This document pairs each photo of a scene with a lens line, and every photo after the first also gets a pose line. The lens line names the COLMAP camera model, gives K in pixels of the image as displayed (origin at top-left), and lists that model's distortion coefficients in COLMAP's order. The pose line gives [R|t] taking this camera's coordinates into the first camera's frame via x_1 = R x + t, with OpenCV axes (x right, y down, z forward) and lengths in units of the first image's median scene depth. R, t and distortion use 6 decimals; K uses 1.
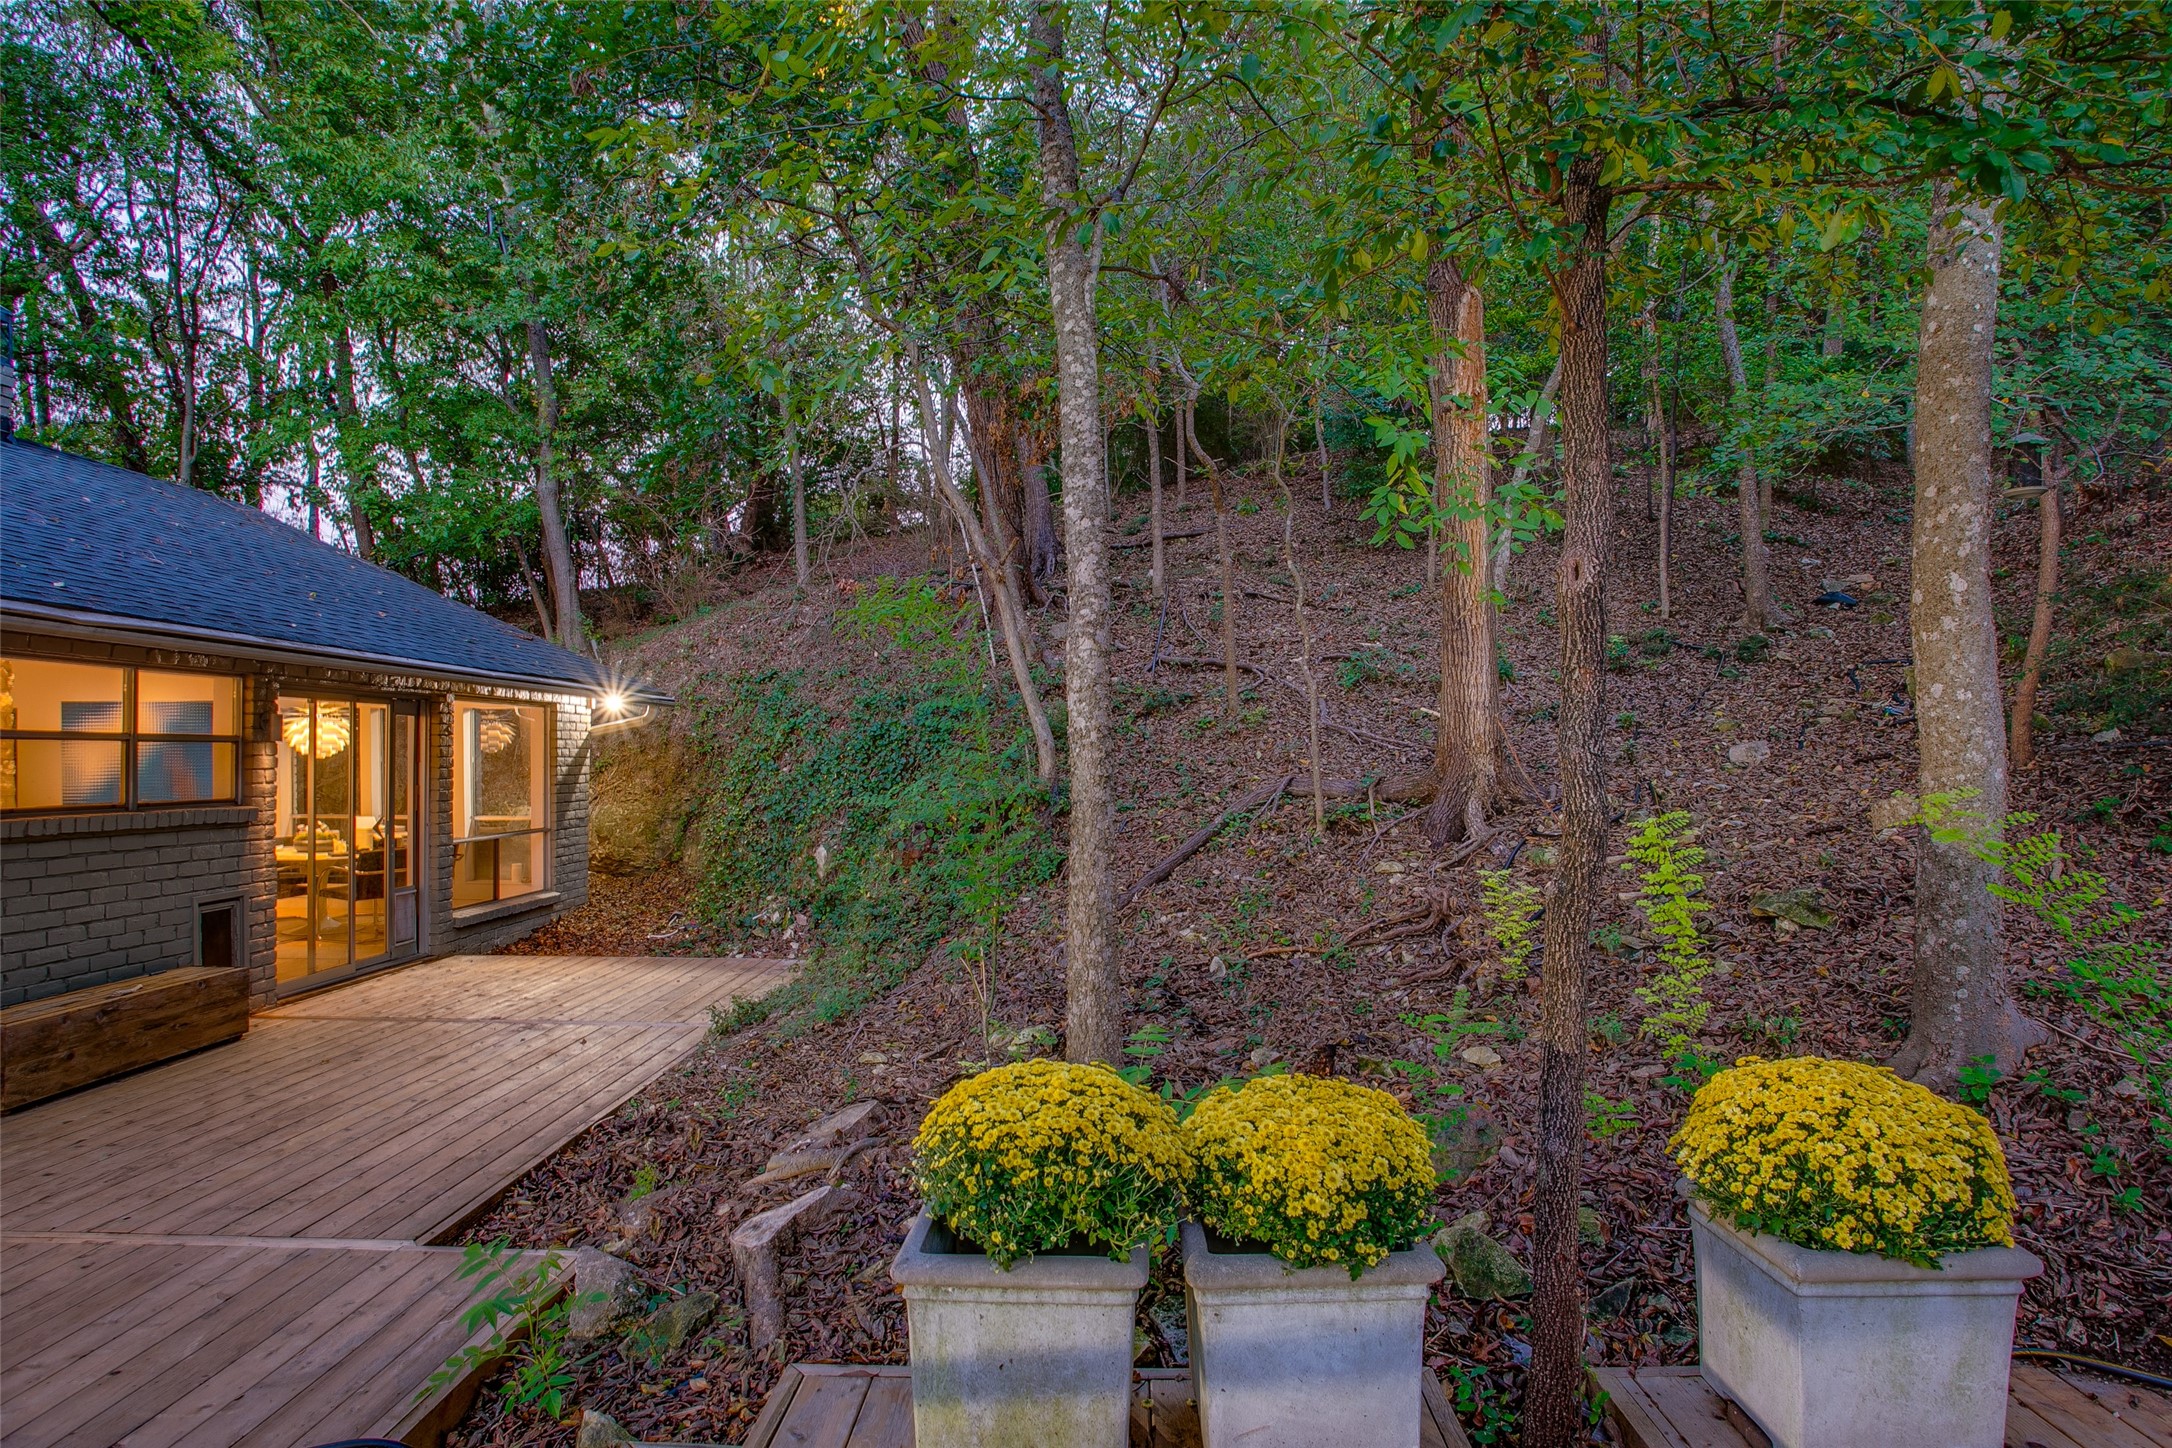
lens RADIAL K [[1185.6, 0, 1087.9], [0, 1185.6, 745.4], [0, 0, 1]] dist [-0.088713, 0.042287]
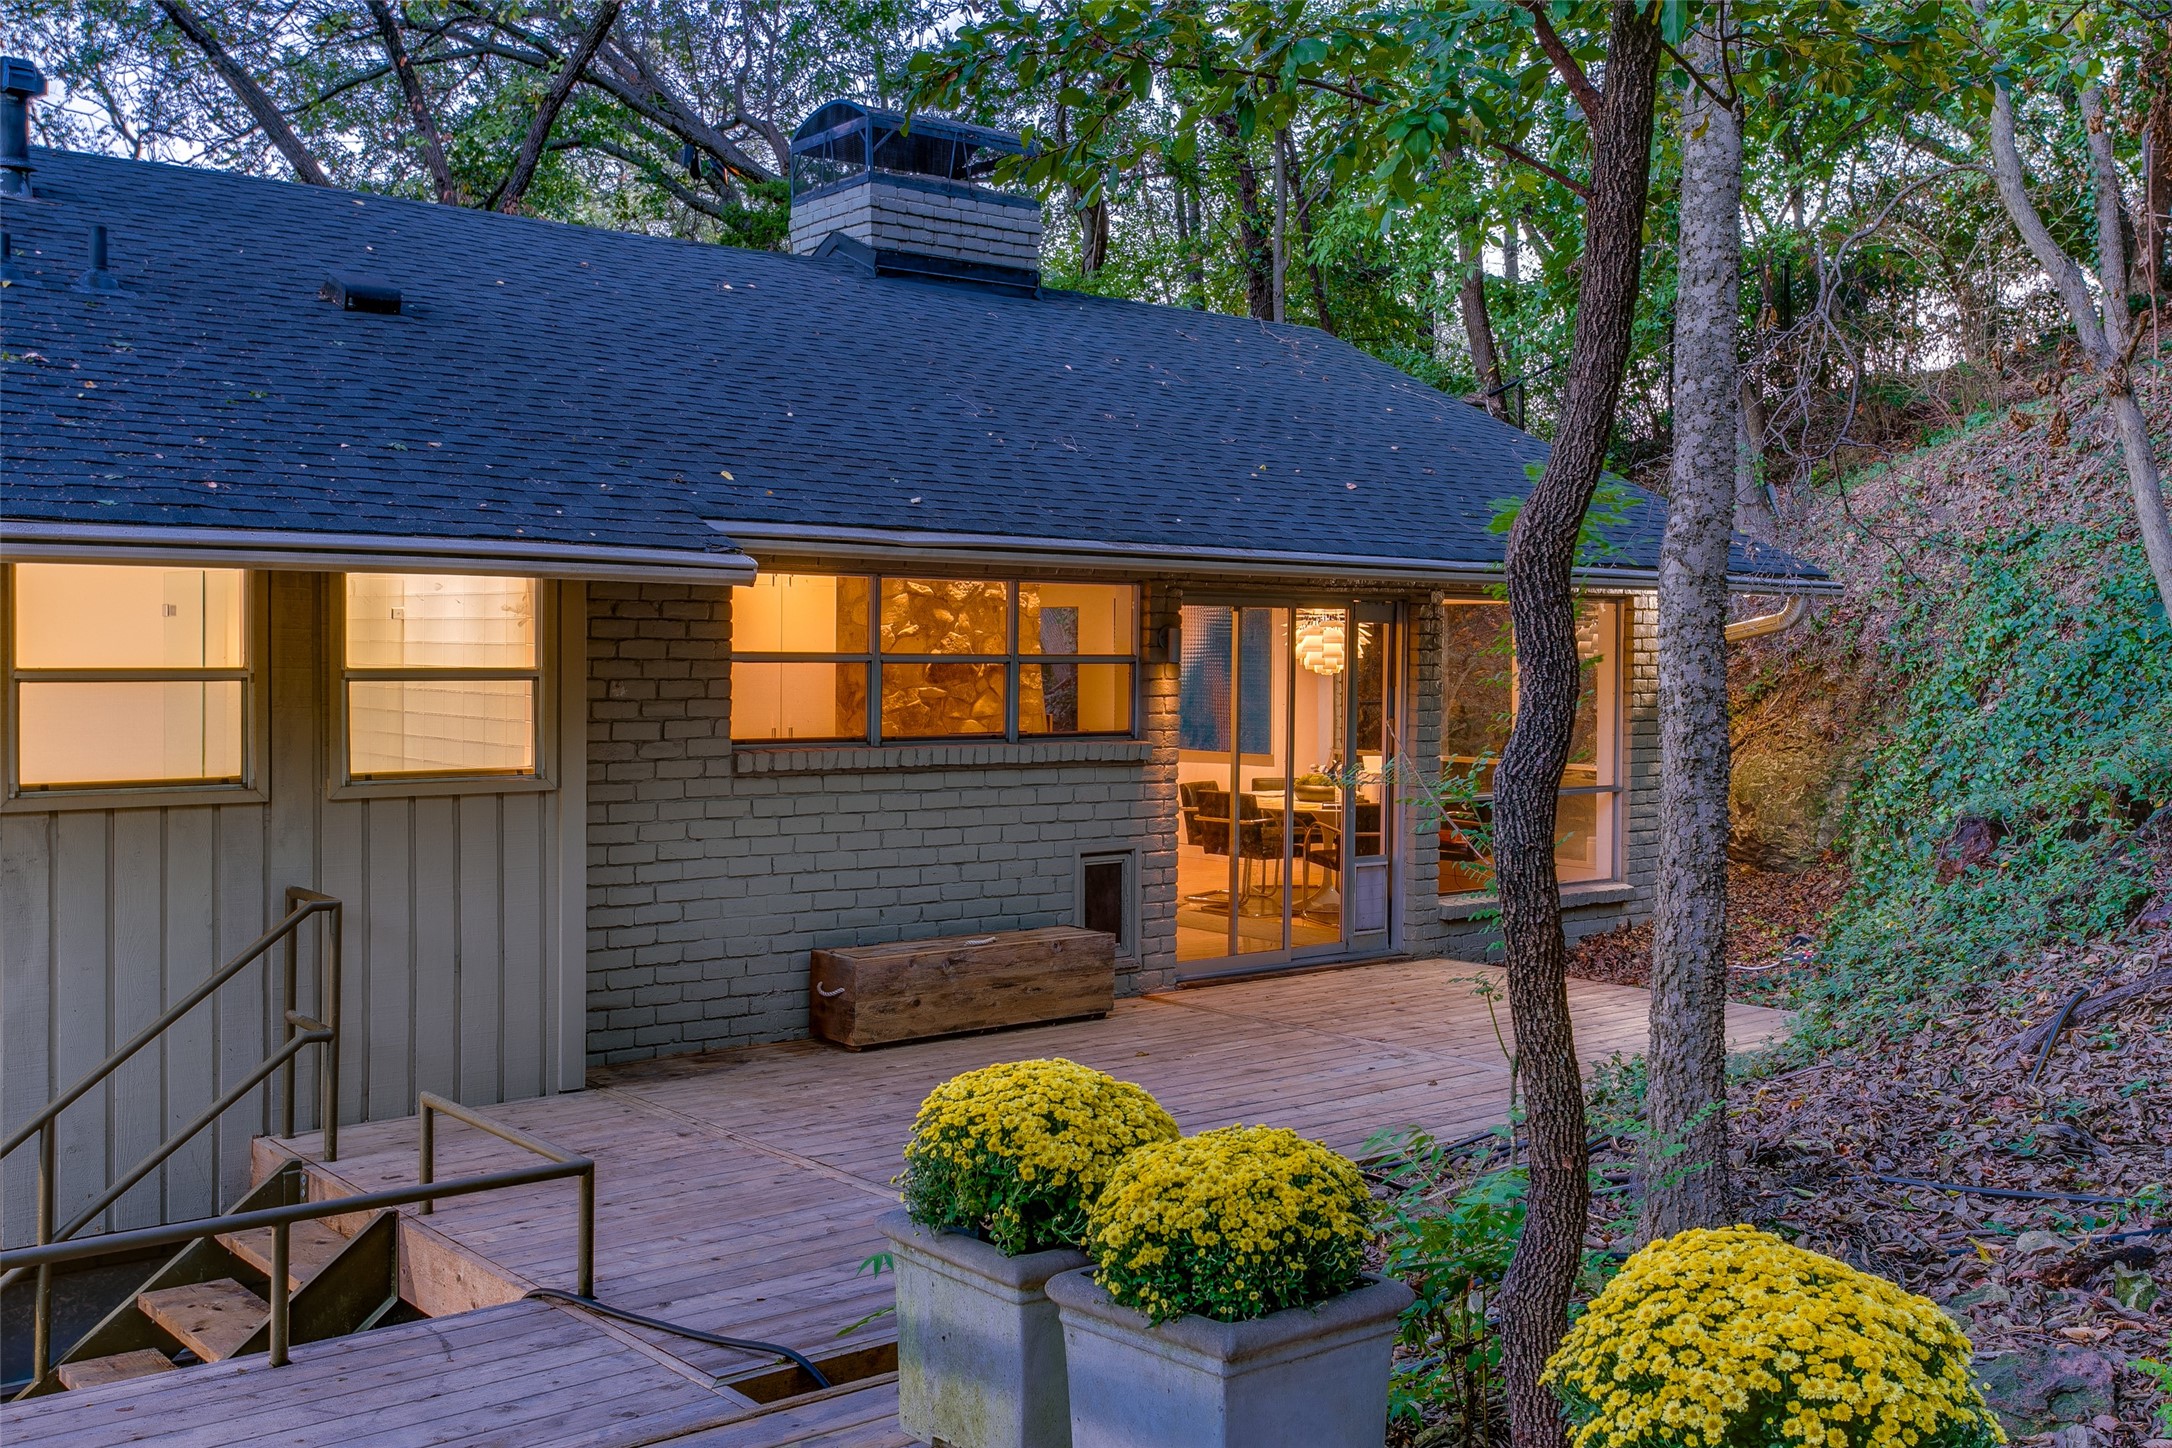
lens RADIAL K [[2192.9, 0, 1082.6], [0, 2192.9, 671.9], [0, 0, 1]] dist [0.041785, 0.002367]
pose [[0.644479, 0.017929, -0.764412, 0.441612], [-0.002198, 0.999764, 0.021596, -0.030203], [0.764619, -0.012239, 0.644367, -0.050064]]
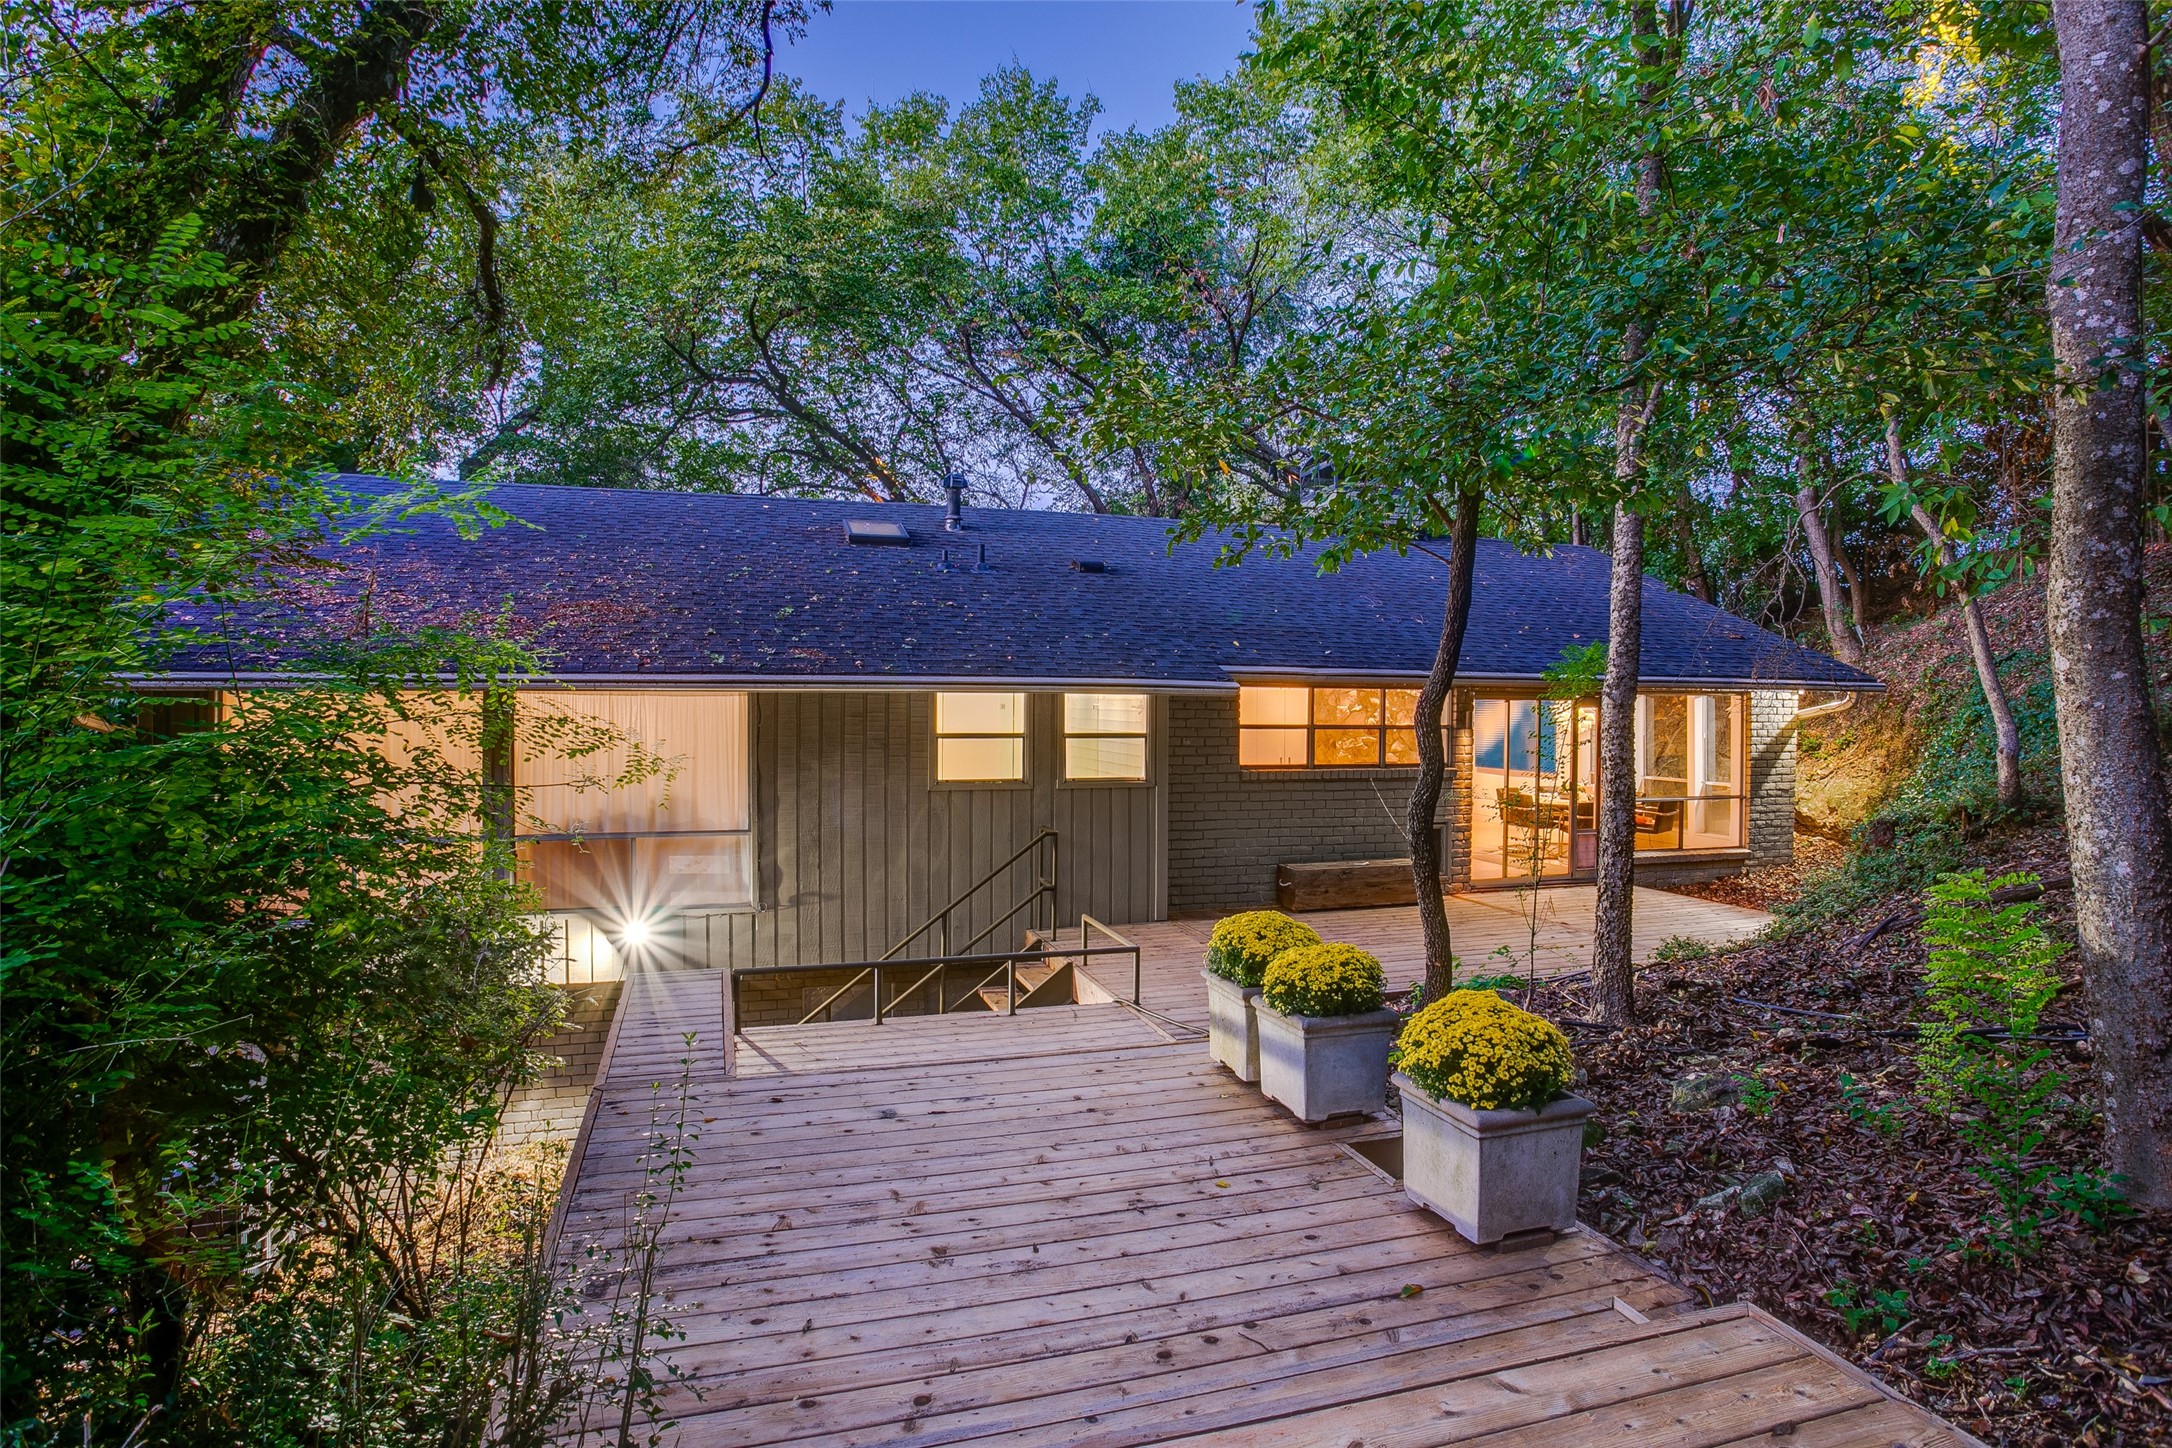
lens RADIAL K [[1126.9, 0, 1086.0], [0, 1126.9, 724.0], [0, 0, 1]] dist [-0.001074, -0.000227]
pose [[0.330746, 0.022941, -0.943441, 0.617521], [0.002426, 0.999681, 0.025159, -0.051749], [0.943717, -0.010610, 0.330585, -0.034846]]
